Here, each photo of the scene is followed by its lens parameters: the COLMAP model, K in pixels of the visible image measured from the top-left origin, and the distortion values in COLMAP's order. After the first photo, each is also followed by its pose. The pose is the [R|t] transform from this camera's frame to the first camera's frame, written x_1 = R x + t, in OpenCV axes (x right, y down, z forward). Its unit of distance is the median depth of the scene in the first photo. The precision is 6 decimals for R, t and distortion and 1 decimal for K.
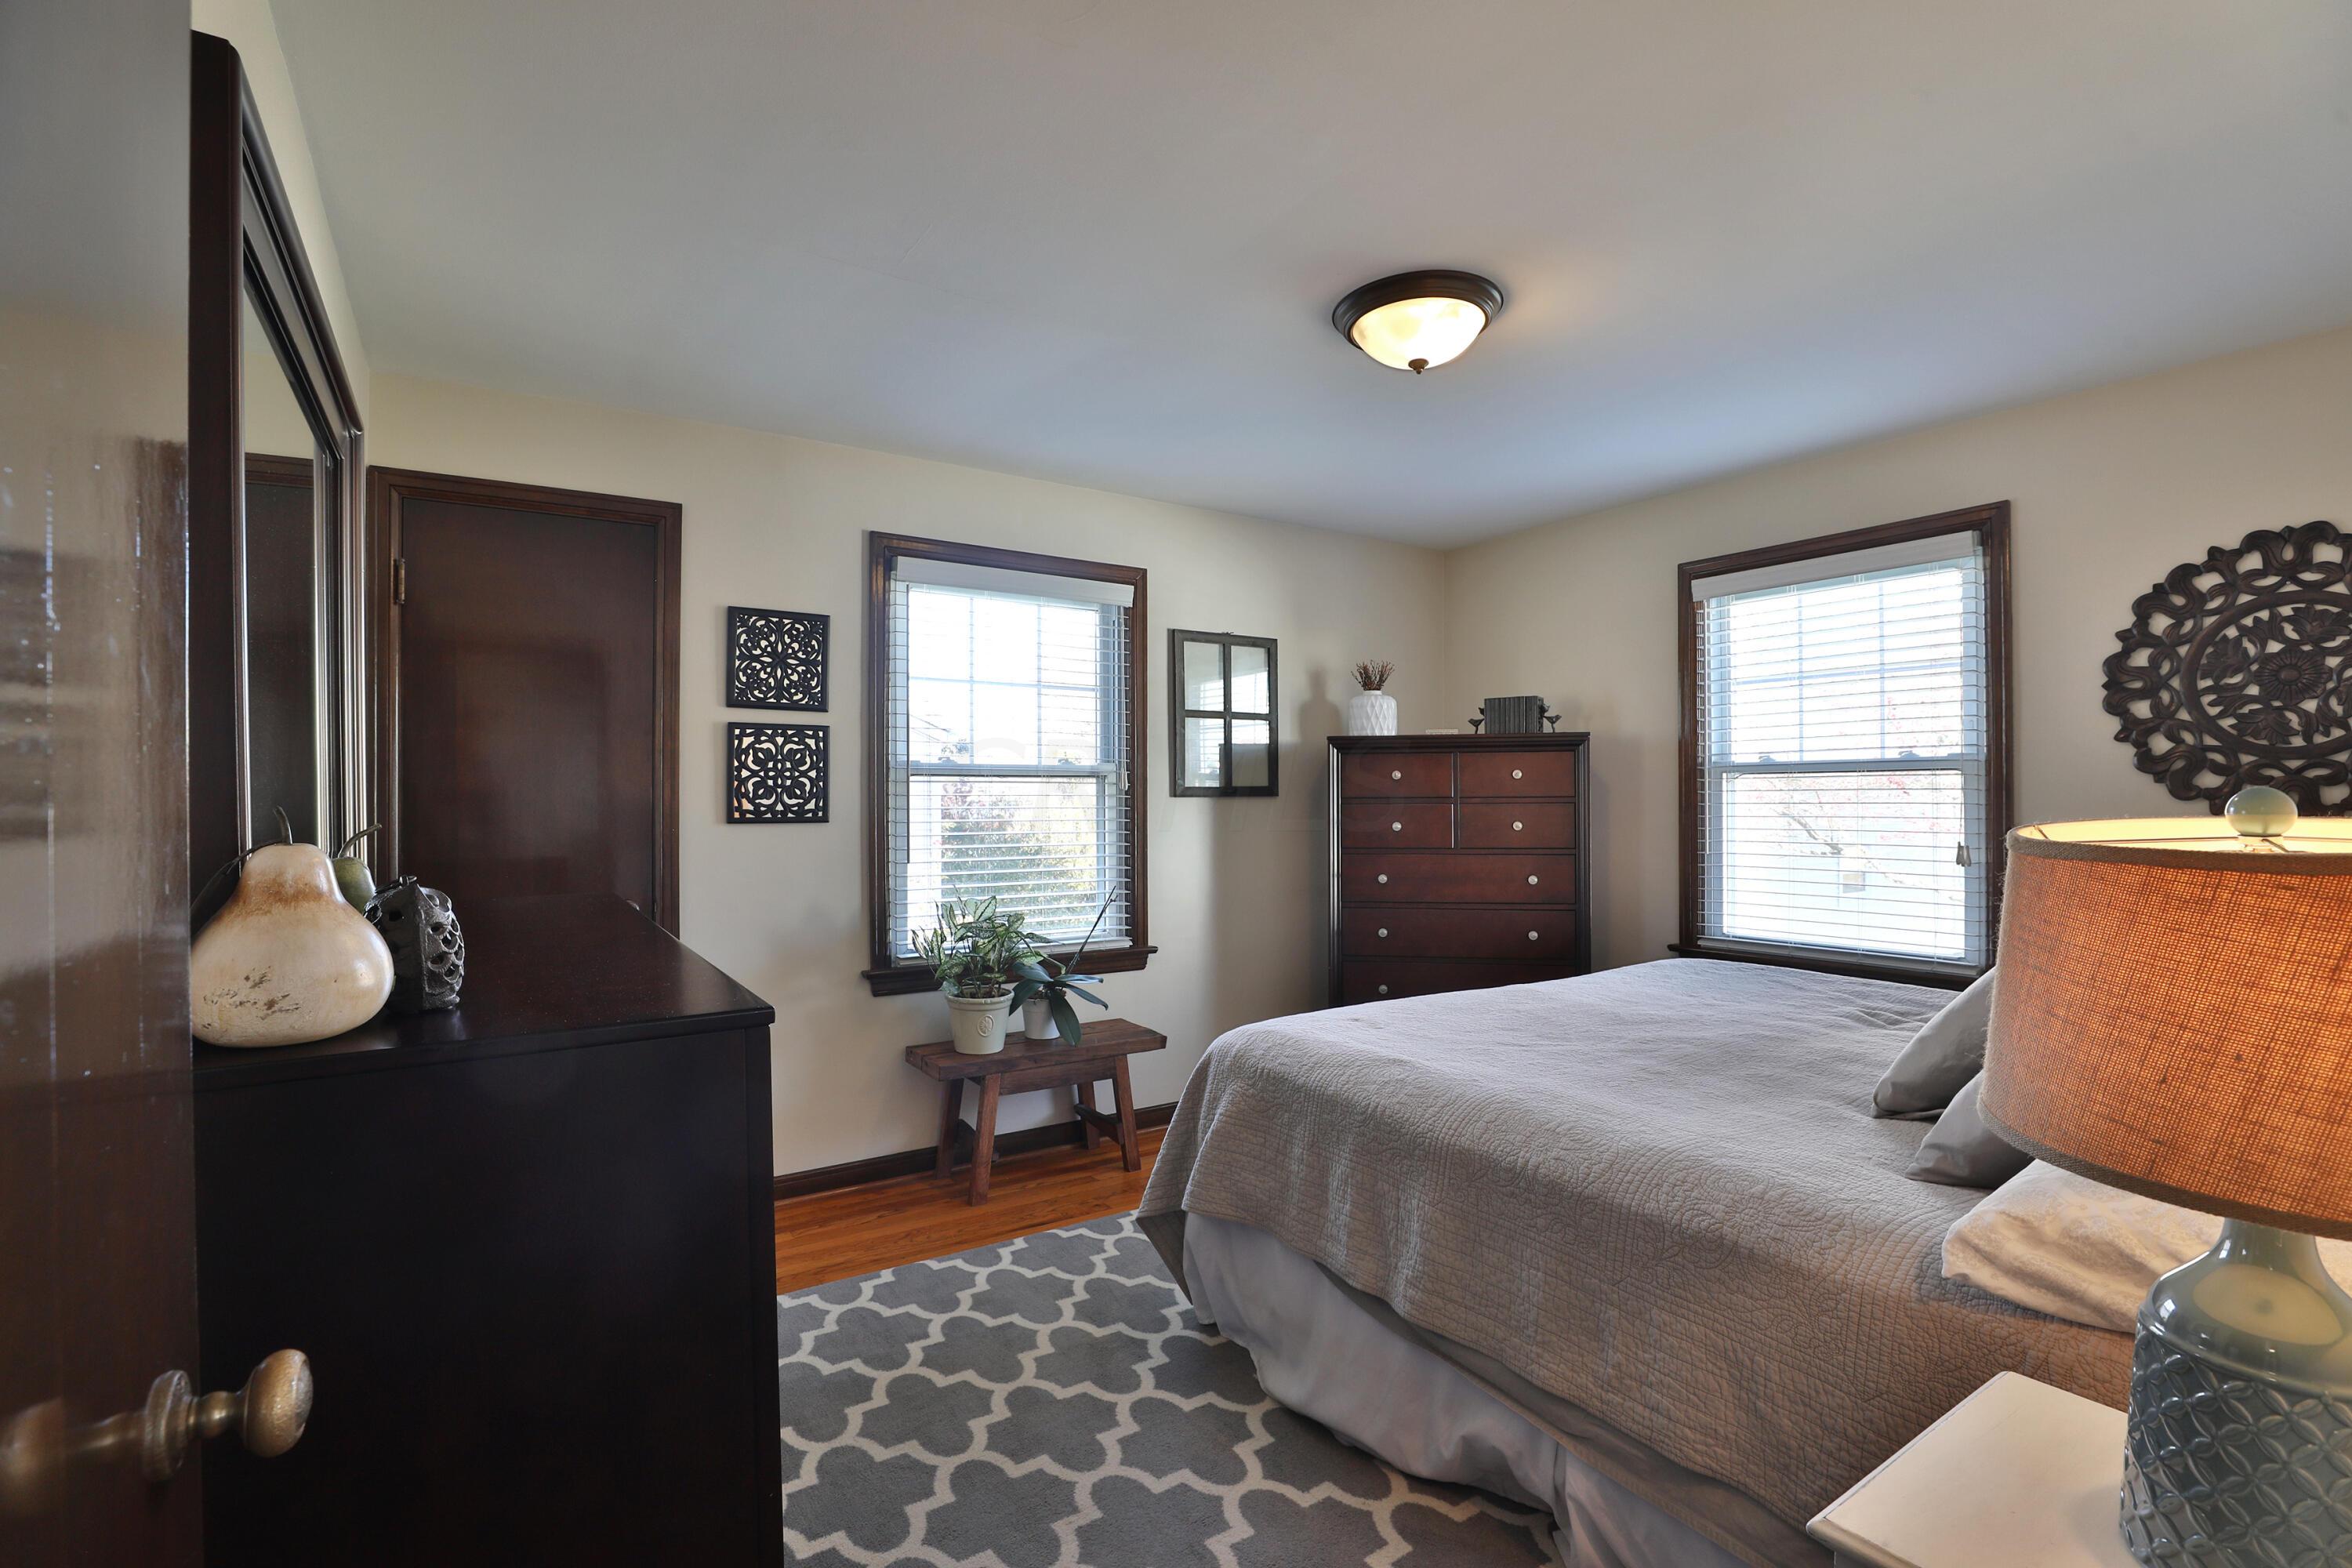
lens RADIAL K [[1070.1, 0, 1176.0], [0, 1070.1, 784.0], [0, 0, 1]] dist [-0.049643, 0.013505]
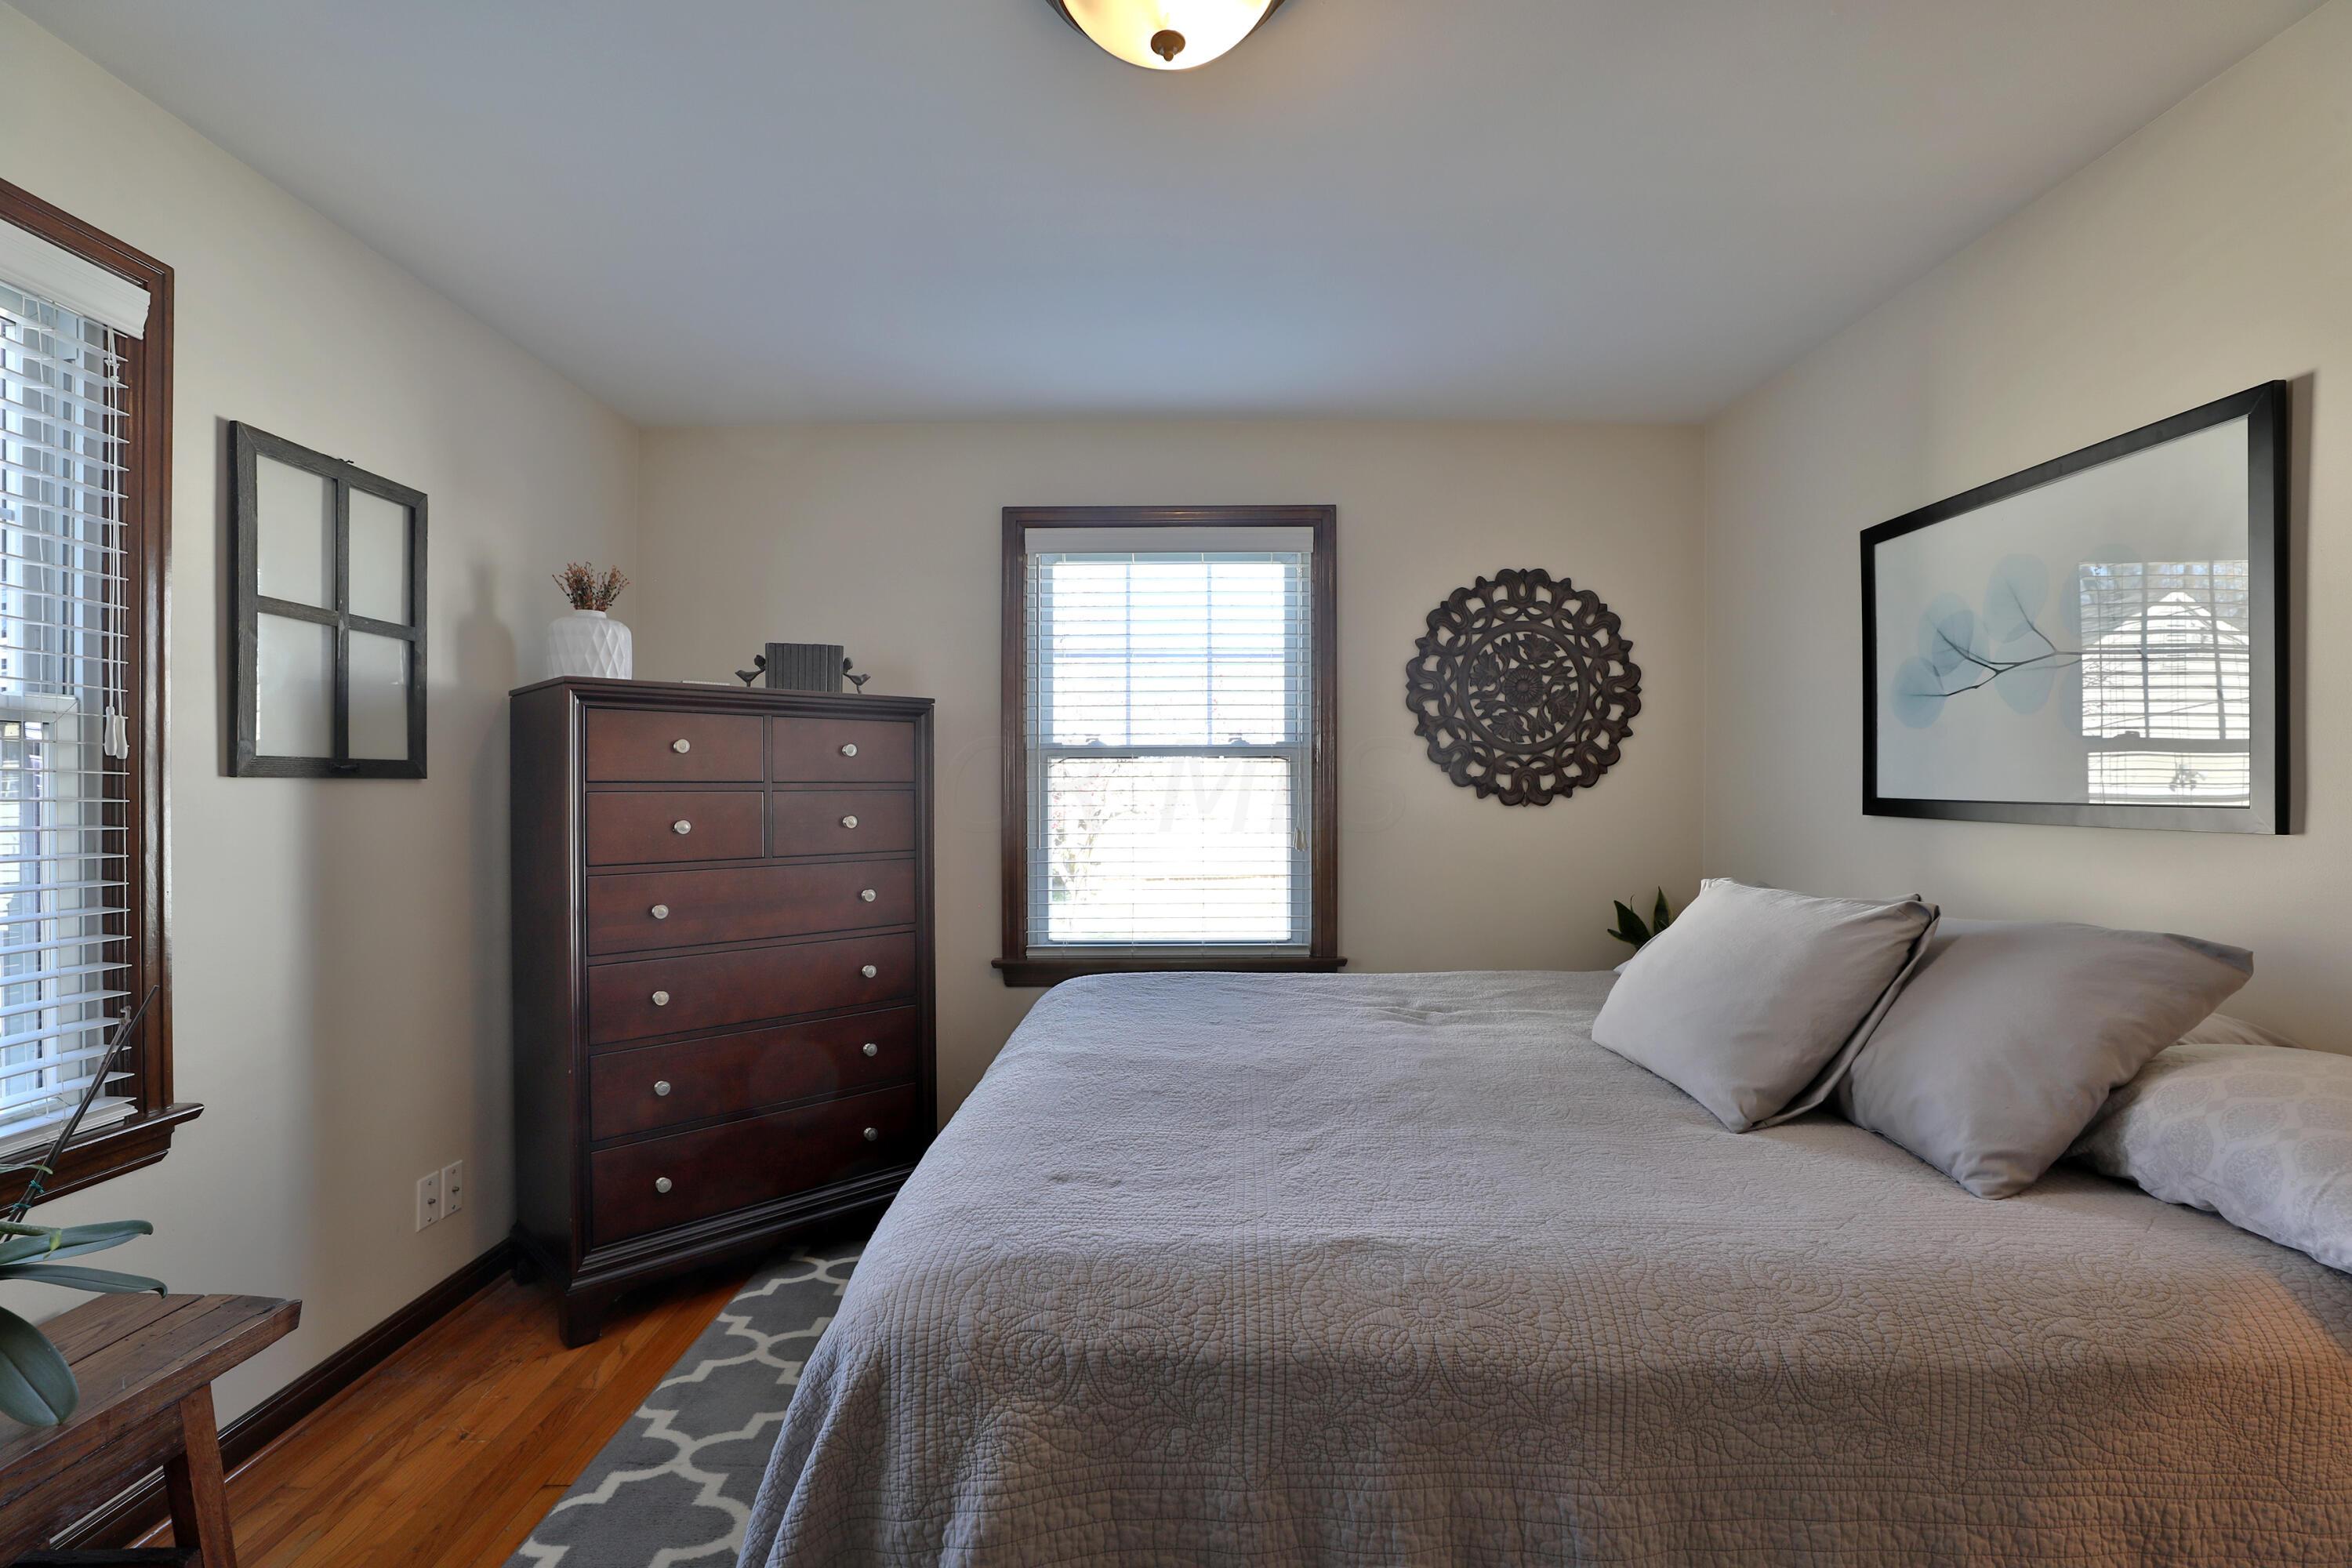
lens RADIAL K [[1074.4, 0, 1119.3], [0, 1074.4, 782.2], [0, 0, 1]] dist [-0.038029, 0.017641]
pose [[0.555436, 0.007246, 0.831527, -0.251008], [-0.011355, 0.999935, -0.001128, 0.015481], [-0.831481, -0.008815, 0.555483, 0.613717]]
